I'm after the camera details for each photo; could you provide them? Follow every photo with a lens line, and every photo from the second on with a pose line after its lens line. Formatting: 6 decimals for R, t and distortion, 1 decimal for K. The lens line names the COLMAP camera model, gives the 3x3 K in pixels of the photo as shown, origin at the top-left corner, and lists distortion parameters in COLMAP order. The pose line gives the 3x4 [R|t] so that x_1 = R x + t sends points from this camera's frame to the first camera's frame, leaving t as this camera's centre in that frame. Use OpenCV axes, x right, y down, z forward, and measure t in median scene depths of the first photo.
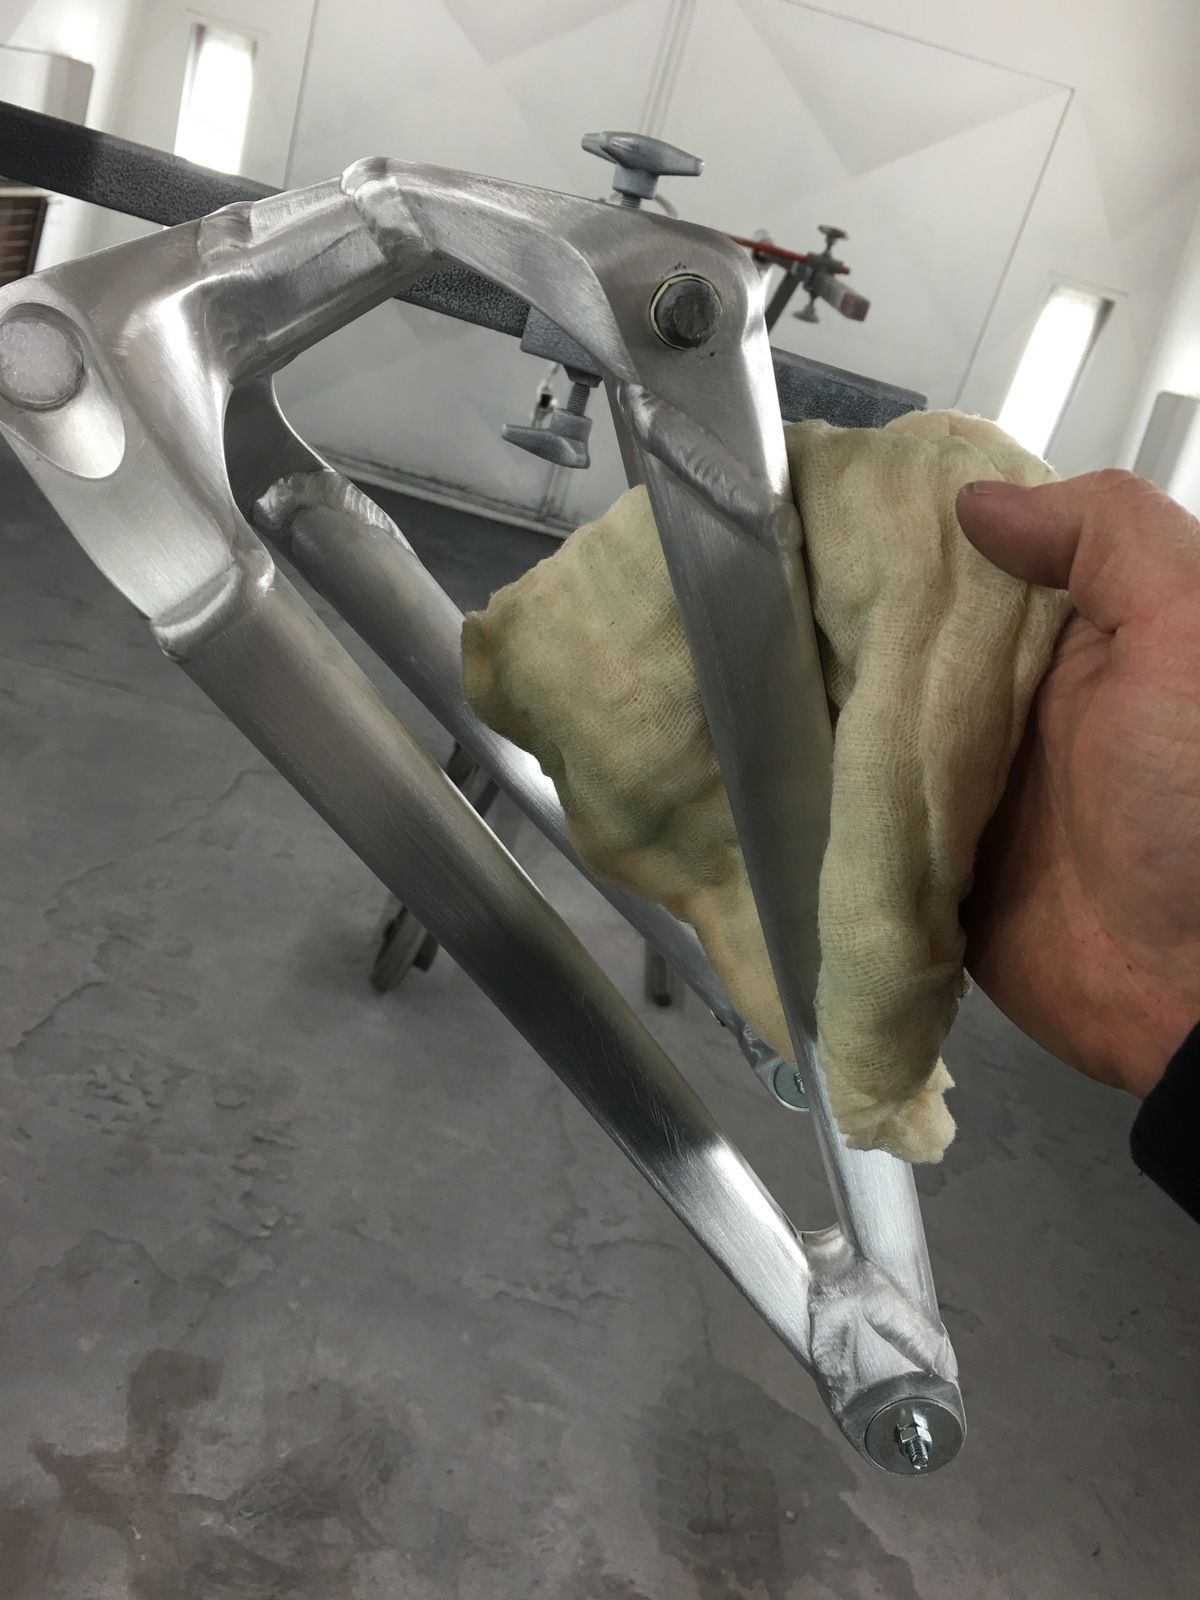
lens RADIAL K [[1344.8, 0, 600.0], [0, 1344.8, 800.0], [0, 0, 1]] dist [0.066986, -0.106173]
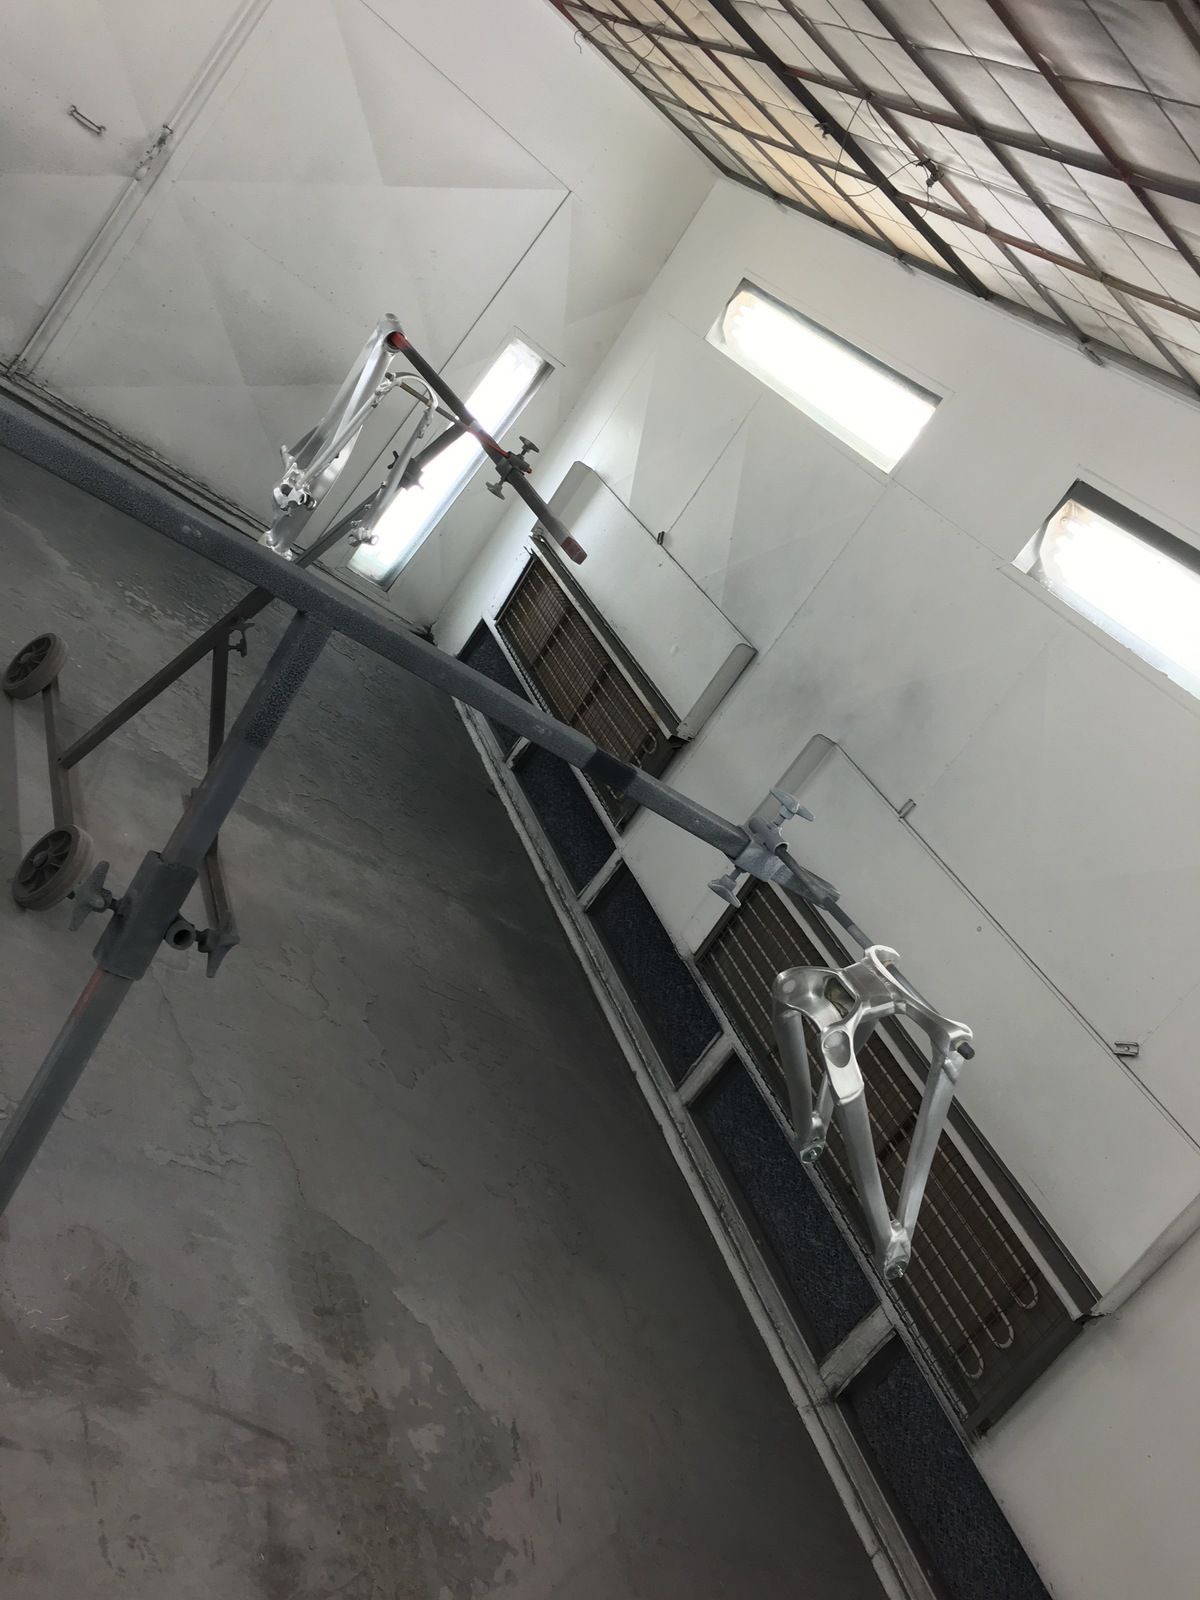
lens RADIAL K [[1344.8, 0, 600.0], [0, 1344.8, 800.0], [0, 0, 1]] dist [0.066986, -0.106173]
pose [[0.826363, 0.150816, 0.542567, -0.505274], [-0.215307, 0.974885, 0.056939, -0.158388], [-0.520353, -0.163871, 0.838081, -0.304645]]
